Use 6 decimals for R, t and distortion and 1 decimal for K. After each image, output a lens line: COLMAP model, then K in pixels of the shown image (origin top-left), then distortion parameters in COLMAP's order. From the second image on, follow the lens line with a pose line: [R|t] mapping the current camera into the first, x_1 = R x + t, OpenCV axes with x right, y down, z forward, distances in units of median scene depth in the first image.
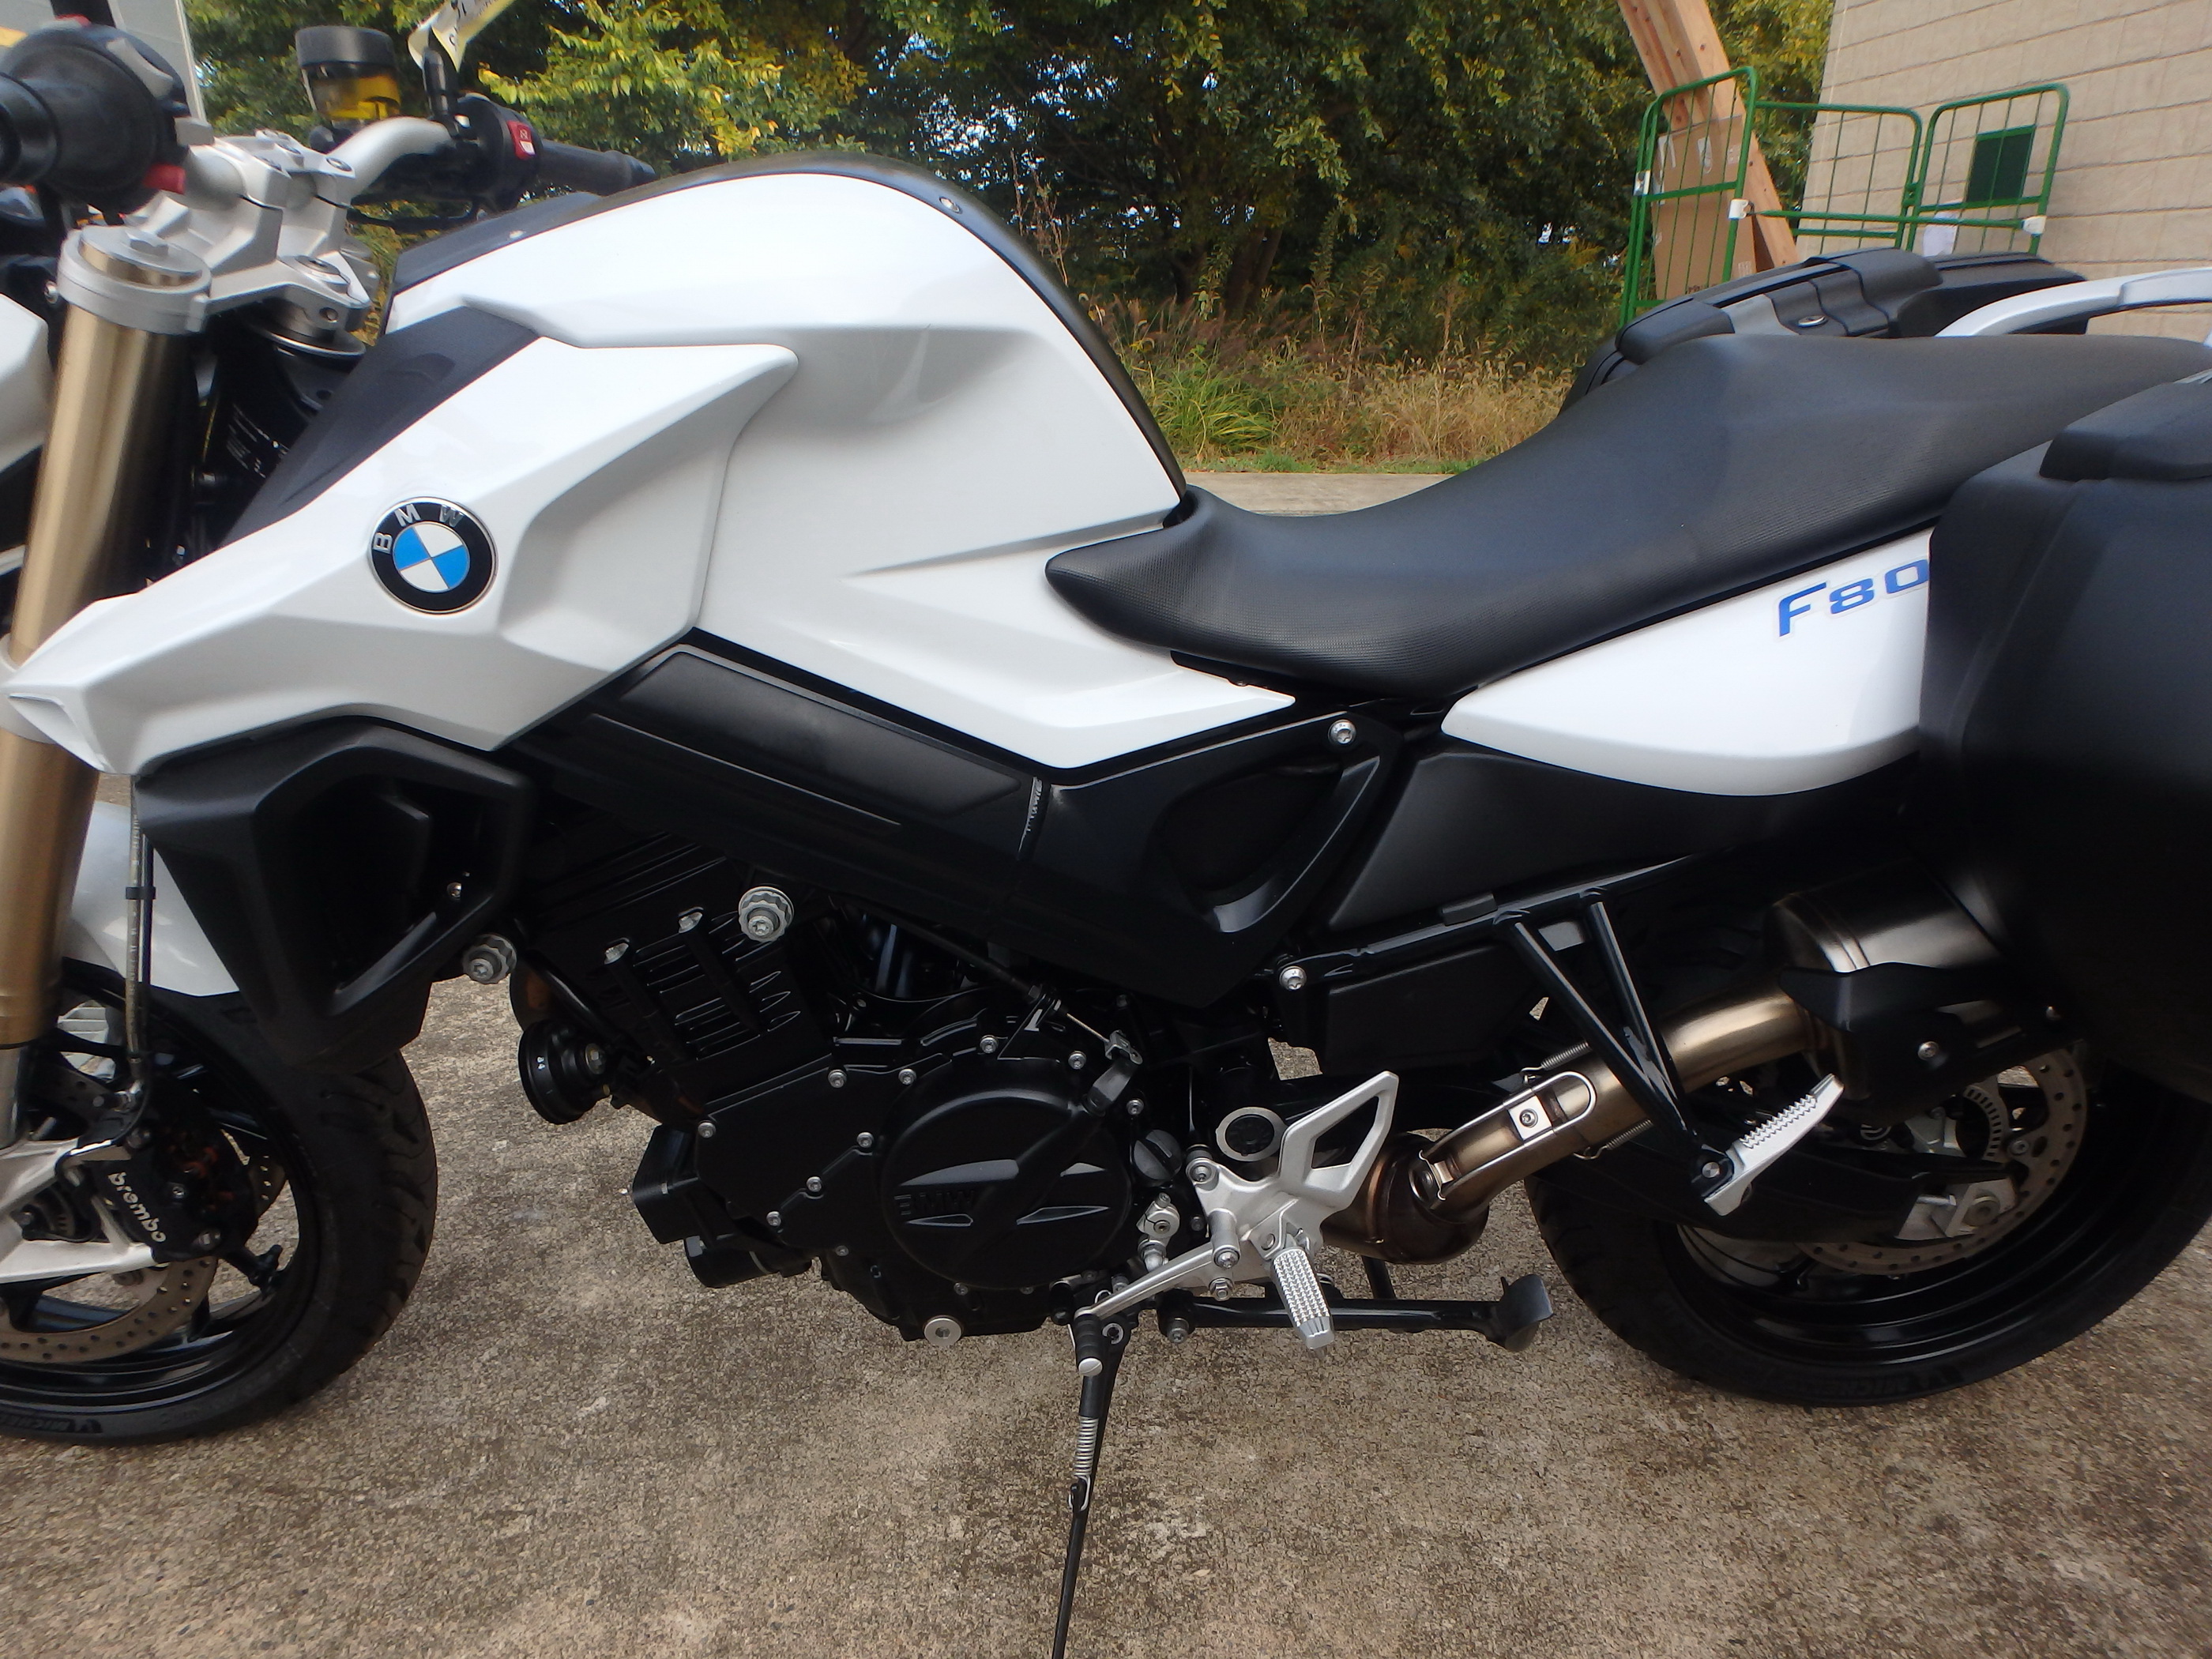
lens RADIAL K [[1380.2, 0, 1130.0], [0, 1380.2, 829.2], [0, 0, 1]] dist [-0.044572, 0.012511]
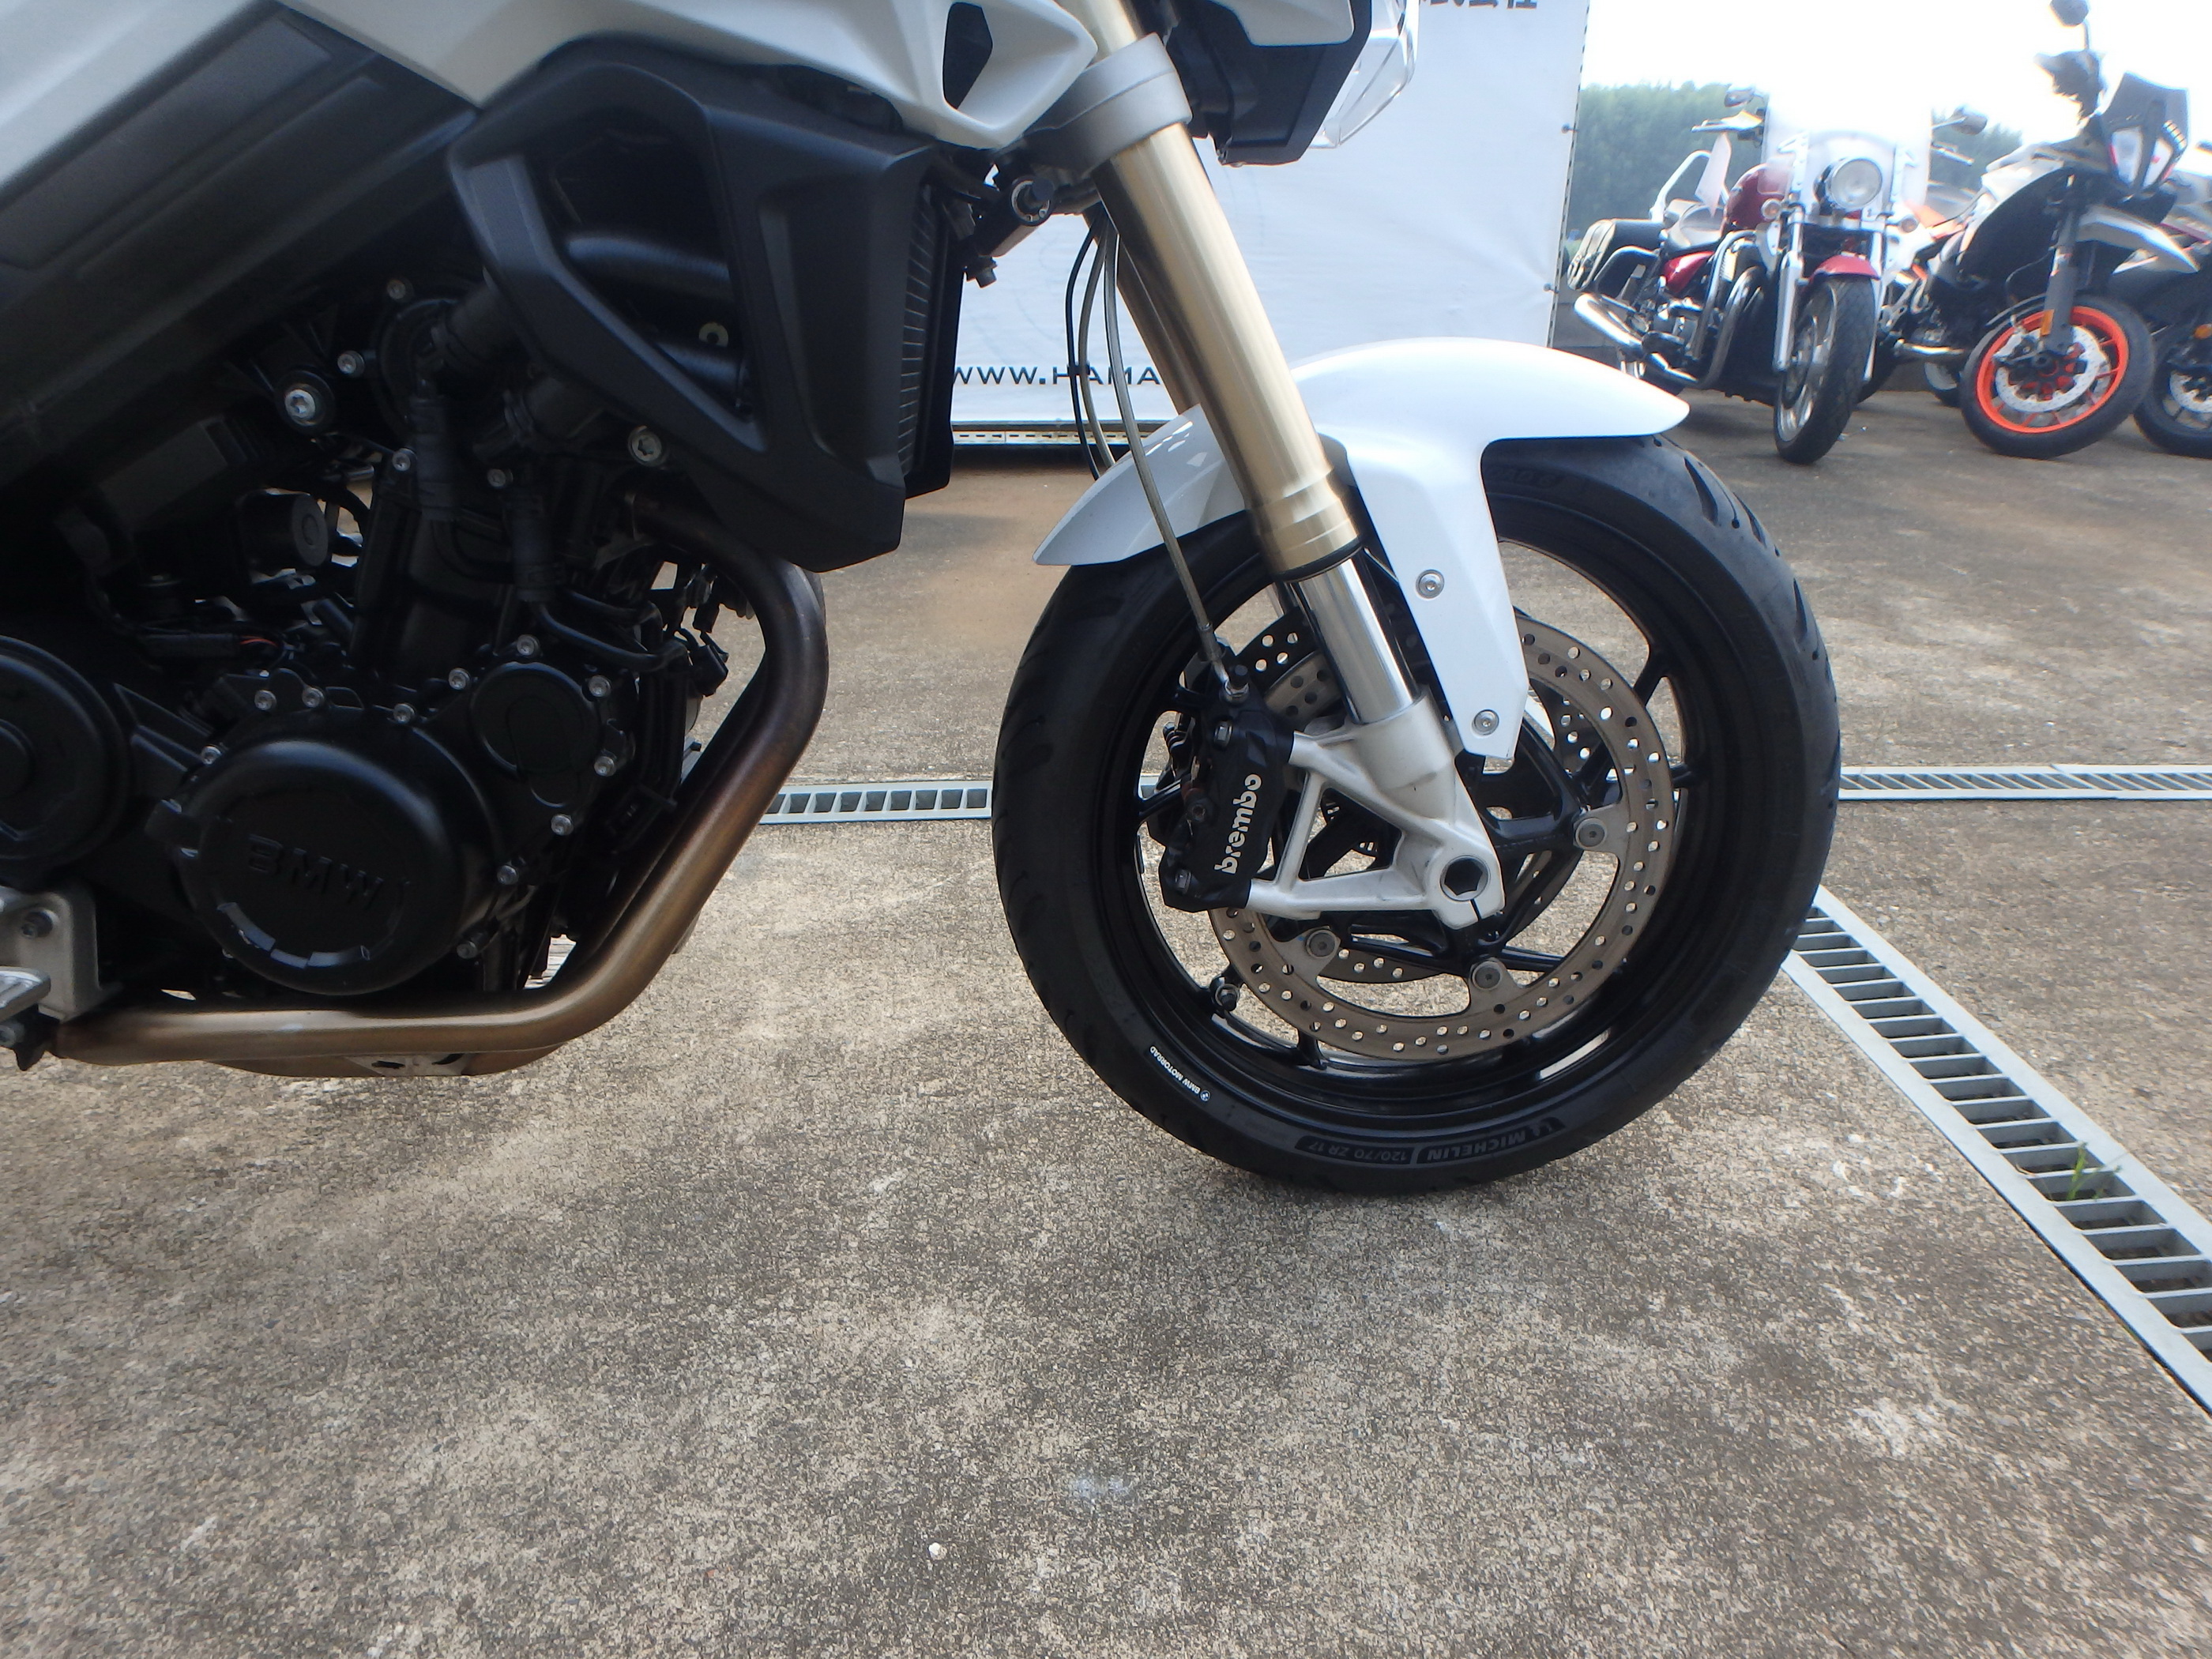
lens RADIAL K [[1380.2, 0, 1130.8], [0, 1380.2, 837.1], [0, 0, 1]] dist [-0.044572, 0.012511]
pose [[-0.999947, -0.004579, 0.009190, -0.618193], [0.003330, 0.702012, 0.712157, -0.380569], [-0.009713, 0.712150, -0.701960, 1.617244]]
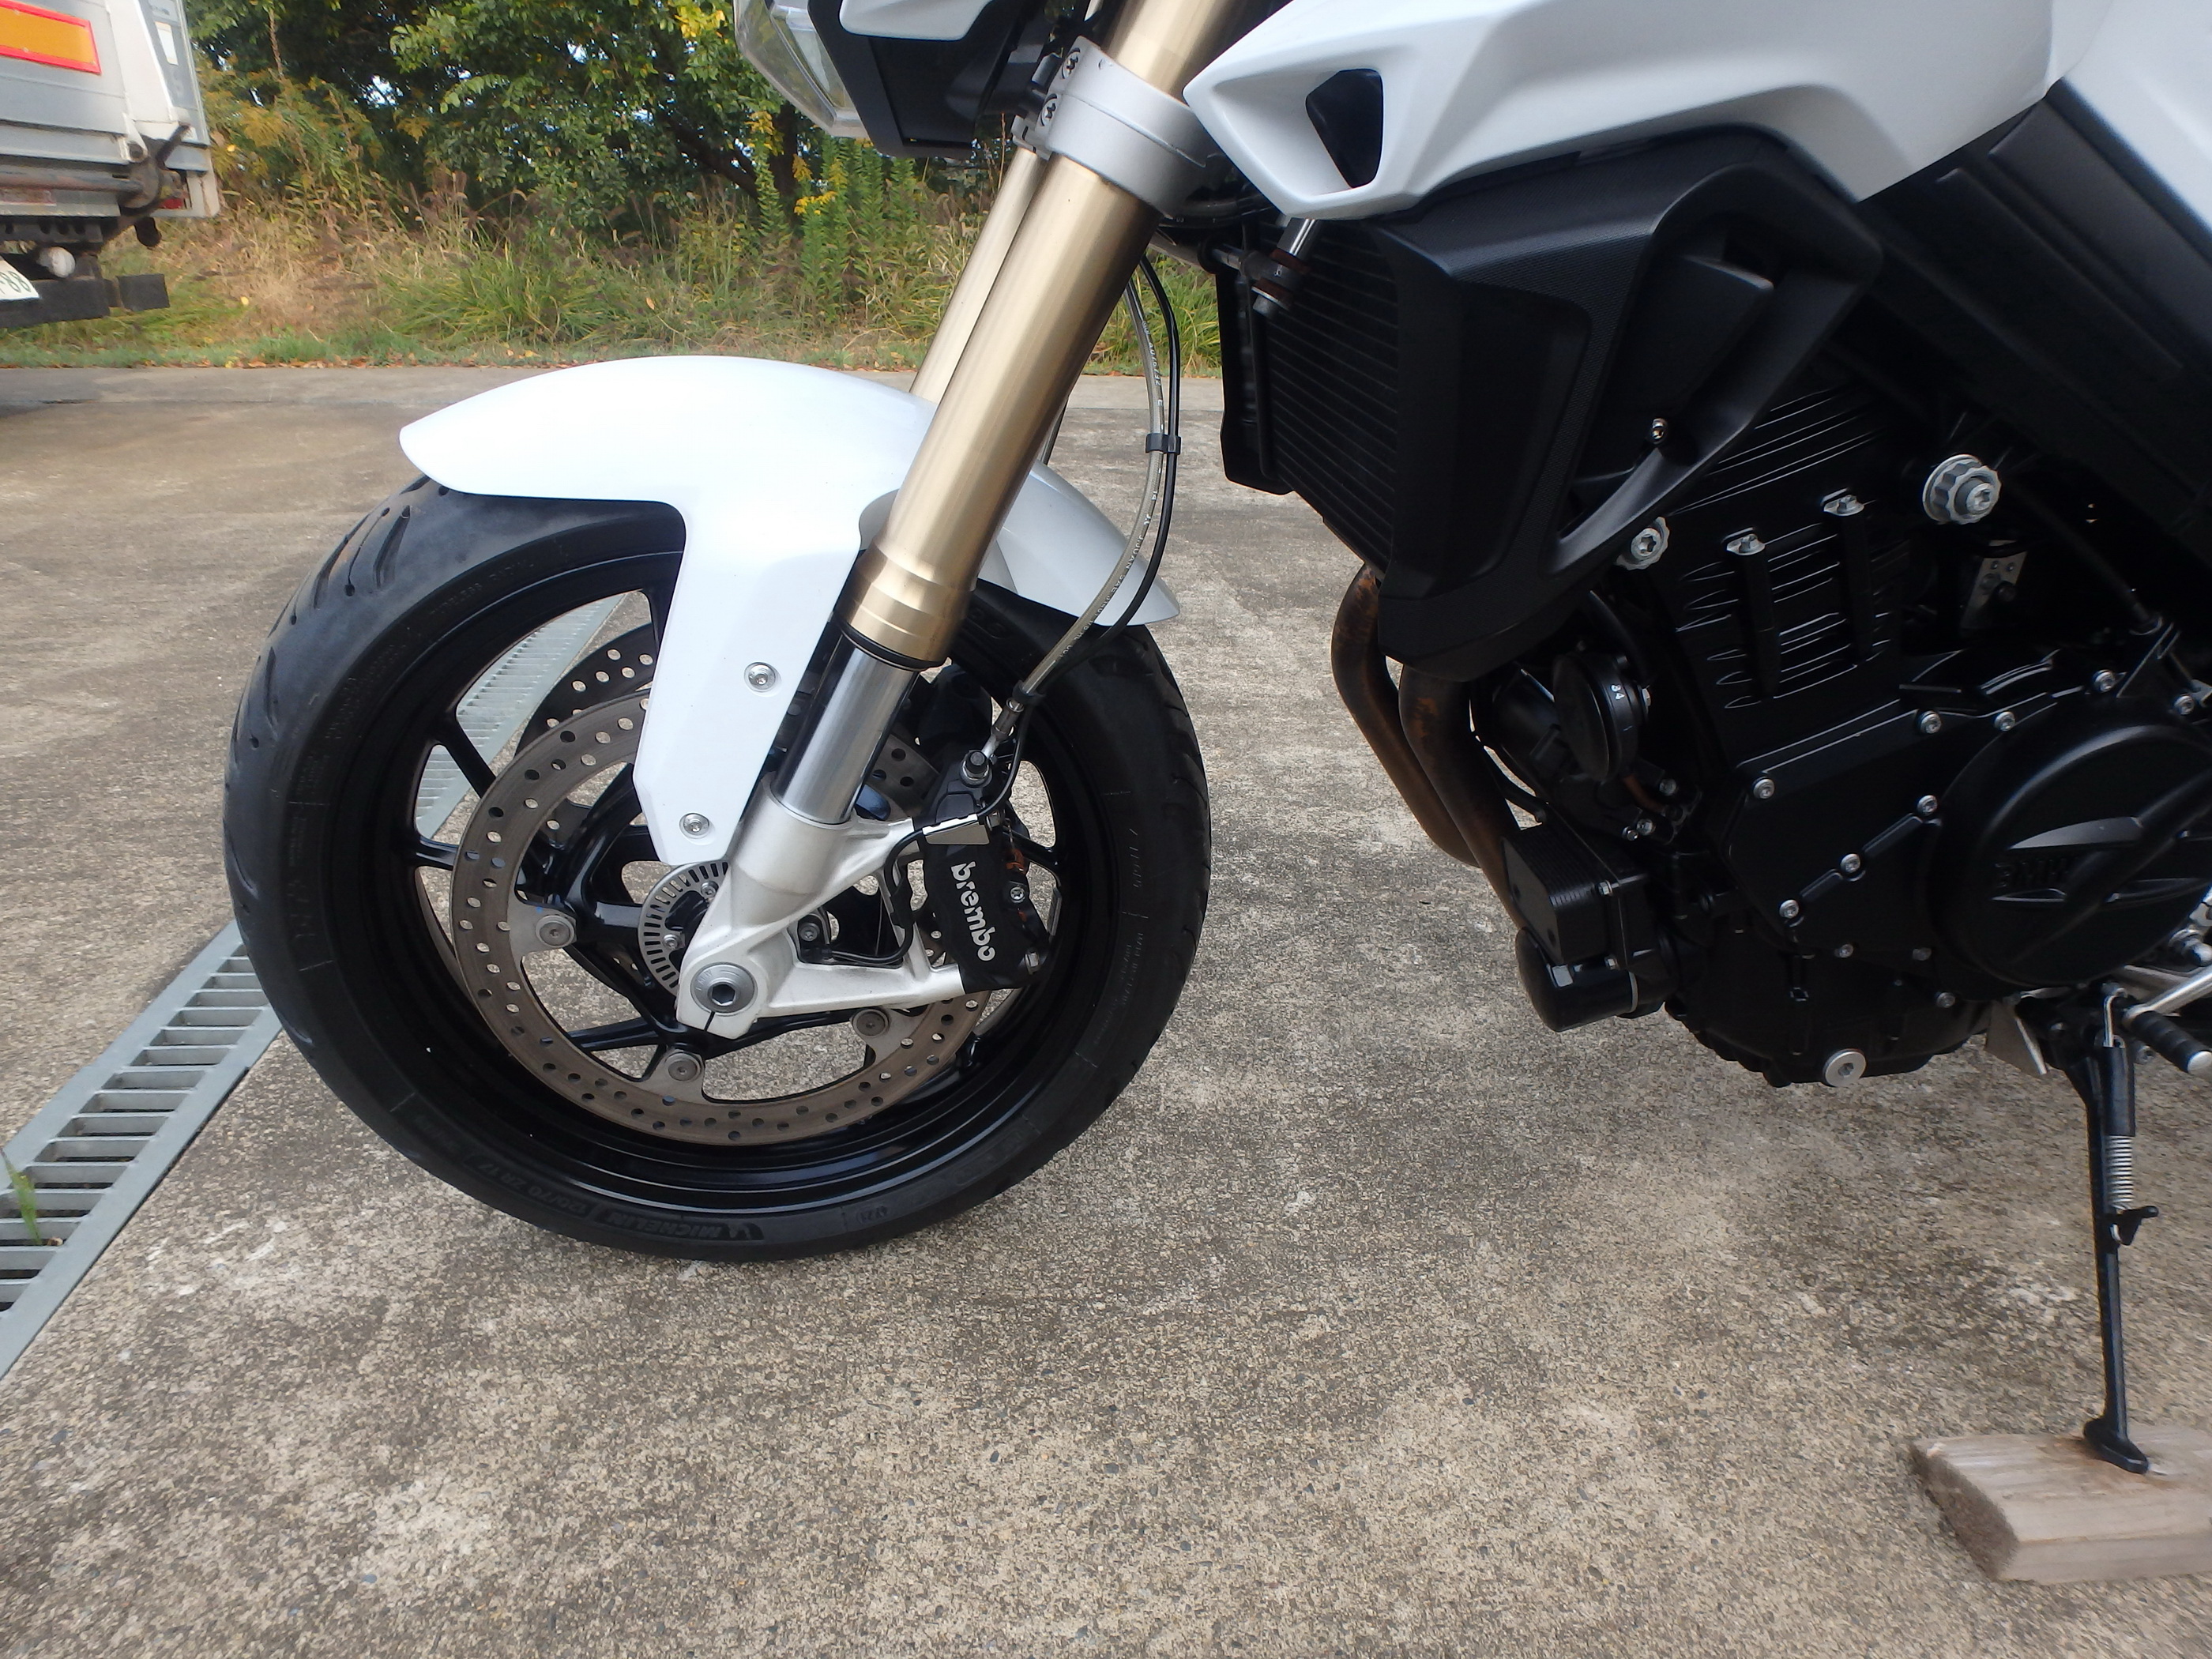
lens RADIAL K [[1380.2, 0, 1111.8], [0, 1380.2, 813.4], [0, 0, 1]] dist [-0.044572, 0.012511]
pose [[0.996899, -0.002215, 0.078664, -0.643247], [0.000464, 0.999752, 0.022272, 0.184096], [-0.078694, -0.022167, 0.996652, 0.184953]]
